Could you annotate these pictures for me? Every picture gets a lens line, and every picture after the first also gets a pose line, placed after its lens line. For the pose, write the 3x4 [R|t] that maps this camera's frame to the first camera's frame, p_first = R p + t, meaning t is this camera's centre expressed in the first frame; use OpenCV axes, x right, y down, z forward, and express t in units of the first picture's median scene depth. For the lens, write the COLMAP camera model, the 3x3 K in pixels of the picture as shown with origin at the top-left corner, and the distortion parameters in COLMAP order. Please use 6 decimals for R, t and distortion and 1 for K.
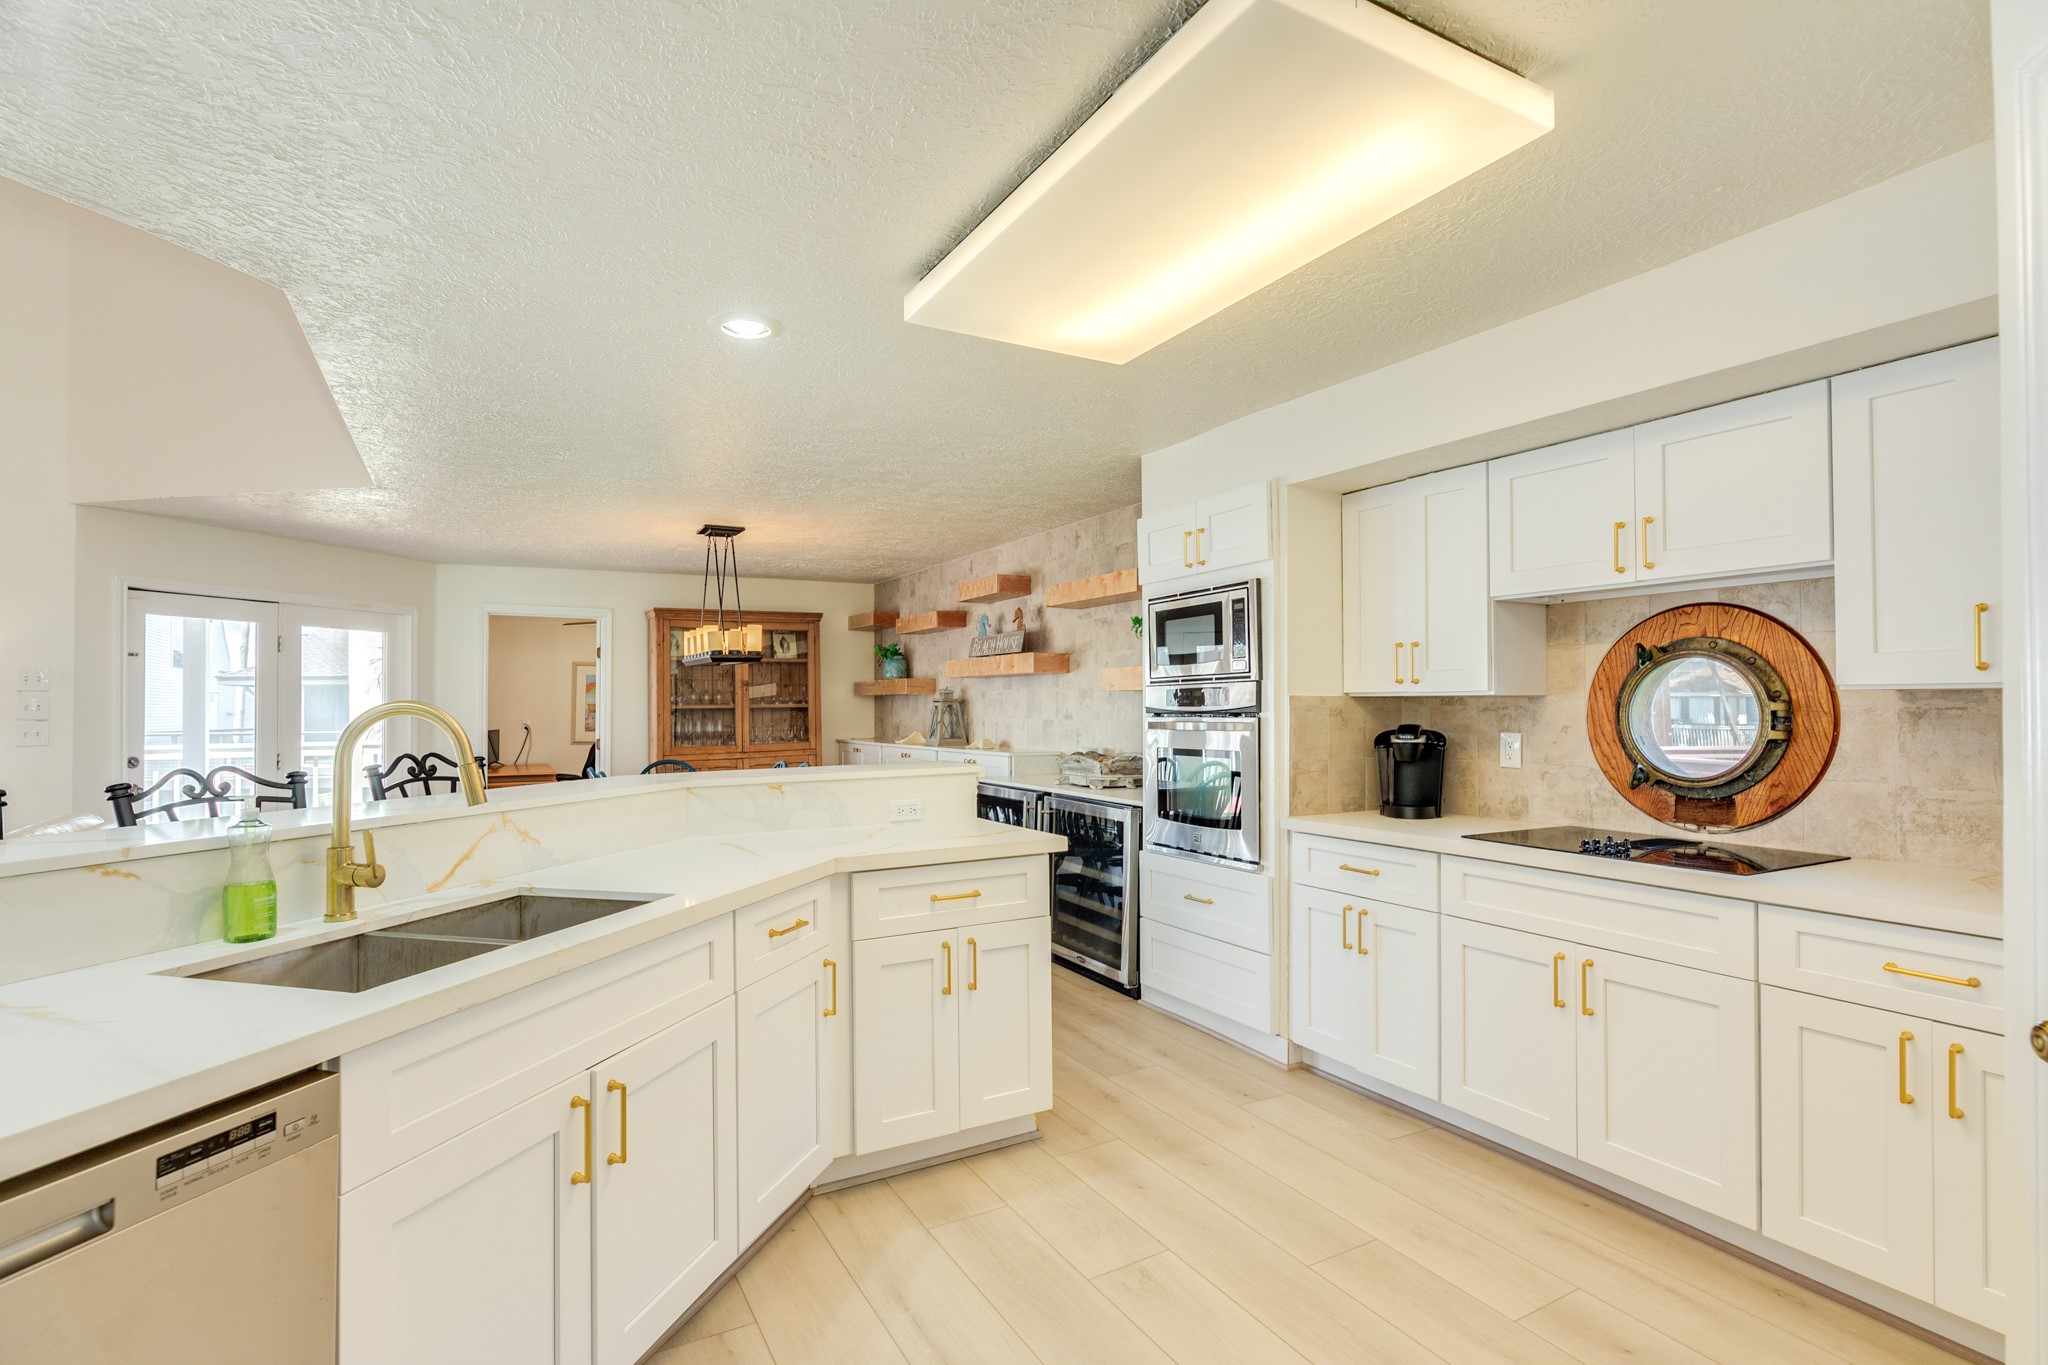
lens RADIAL K [[975.7, 0, 1016.3], [0, 975.7, 696.4], [0, 0, 1]] dist [-0.010141, 0.001951]
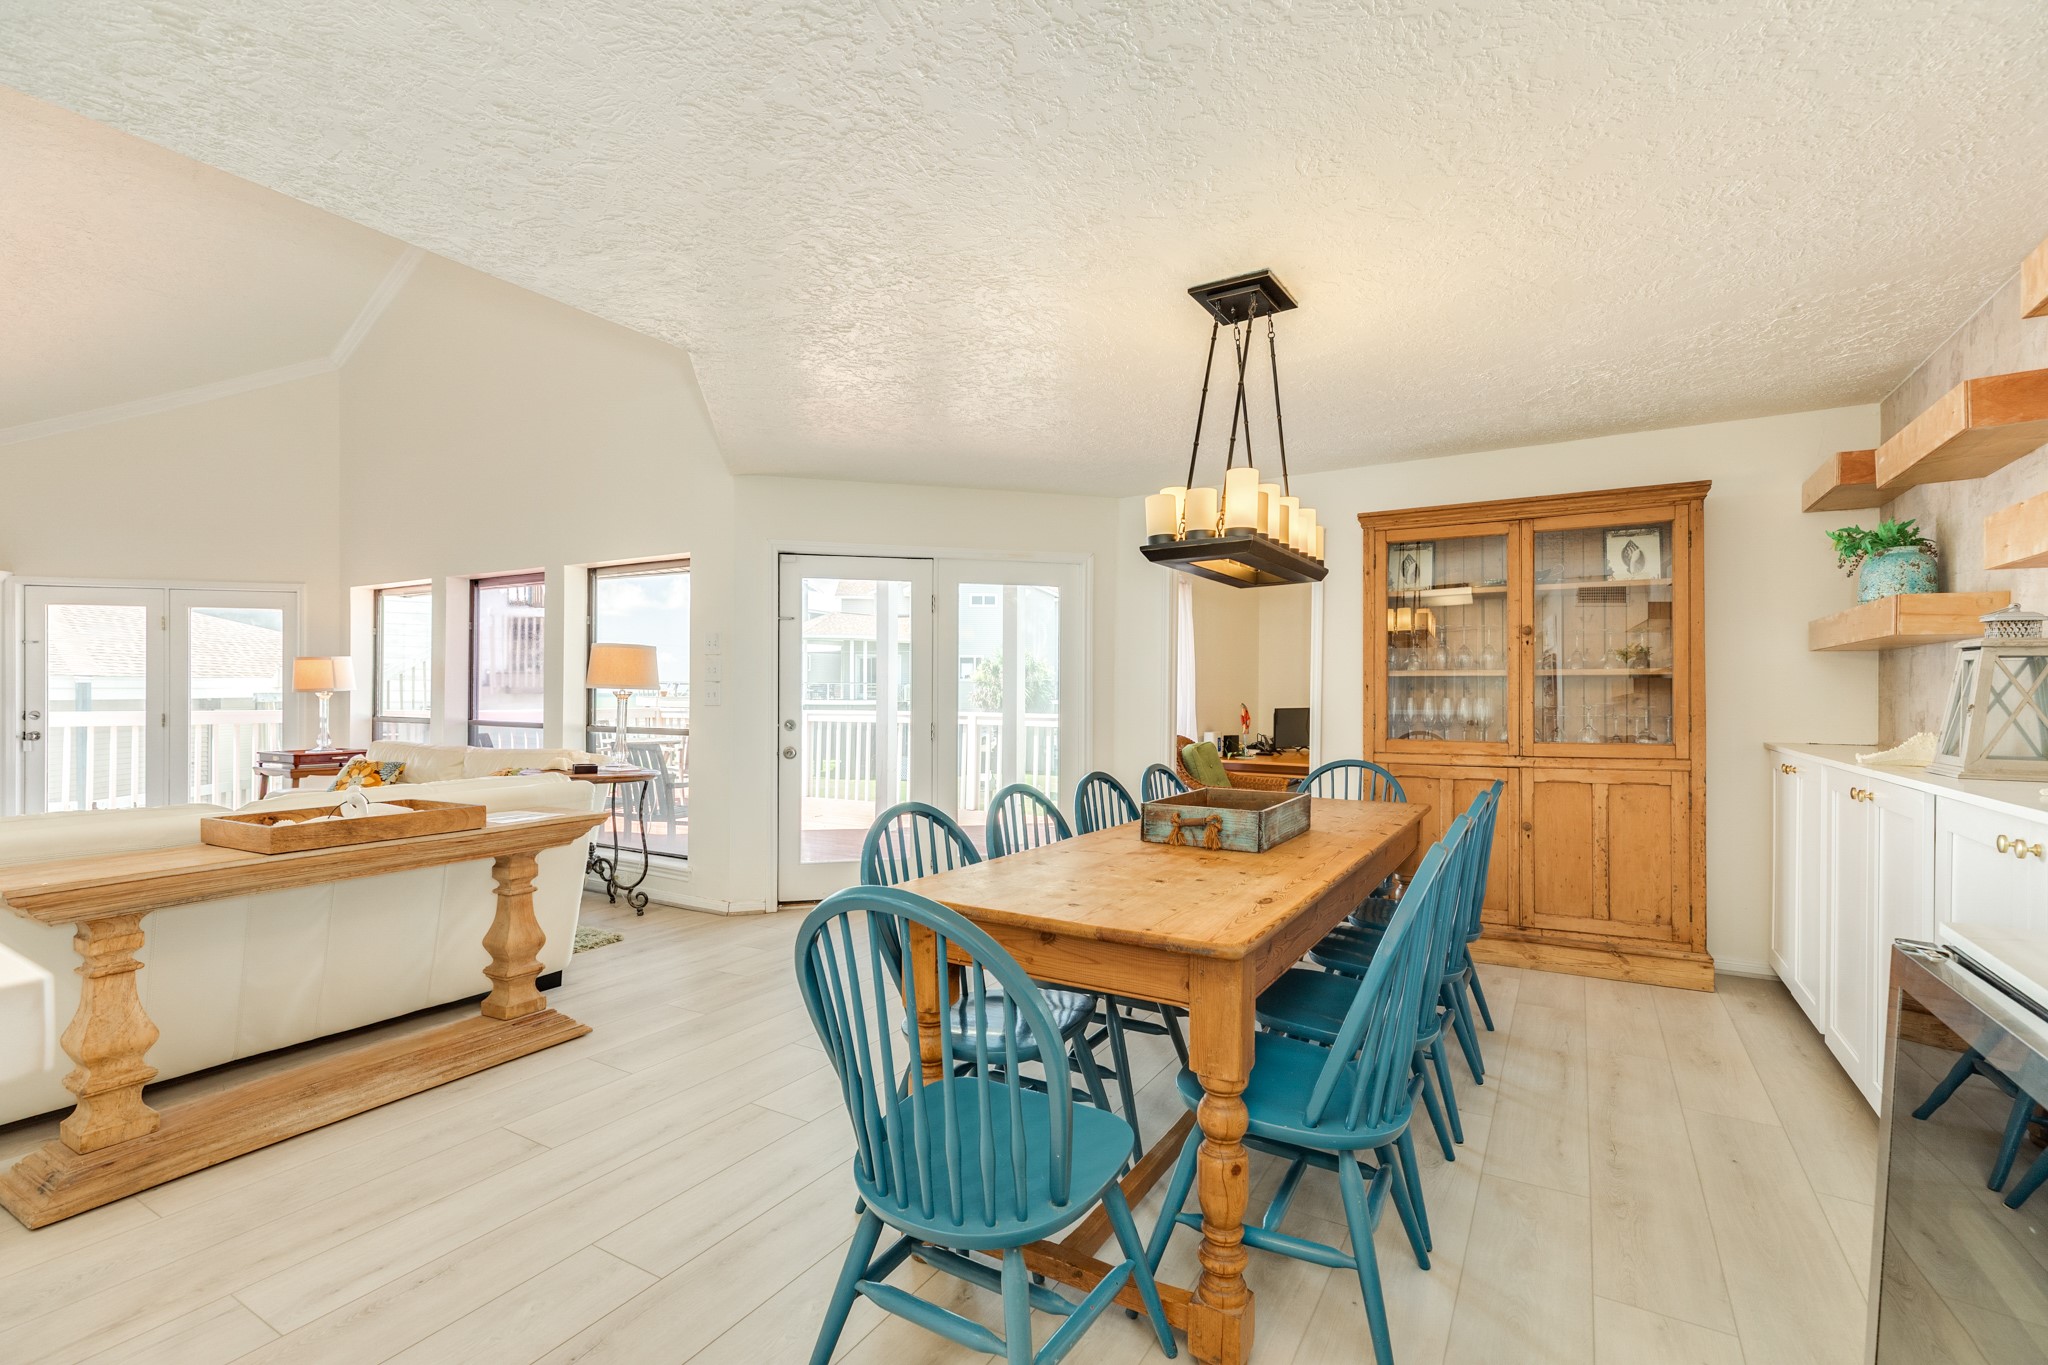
lens RADIAL K [[905.3, 0, 1023.5], [0, 905.3, 679.8], [0, 0, 1]] dist [0.001584, -0.000669]
pose [[0.504588, -0.001759, -0.863358, 0.026276], [0.001063, 0.999998, -0.001416, 0.020468], [0.863359, -0.000203, 0.504590, 0.697268]]
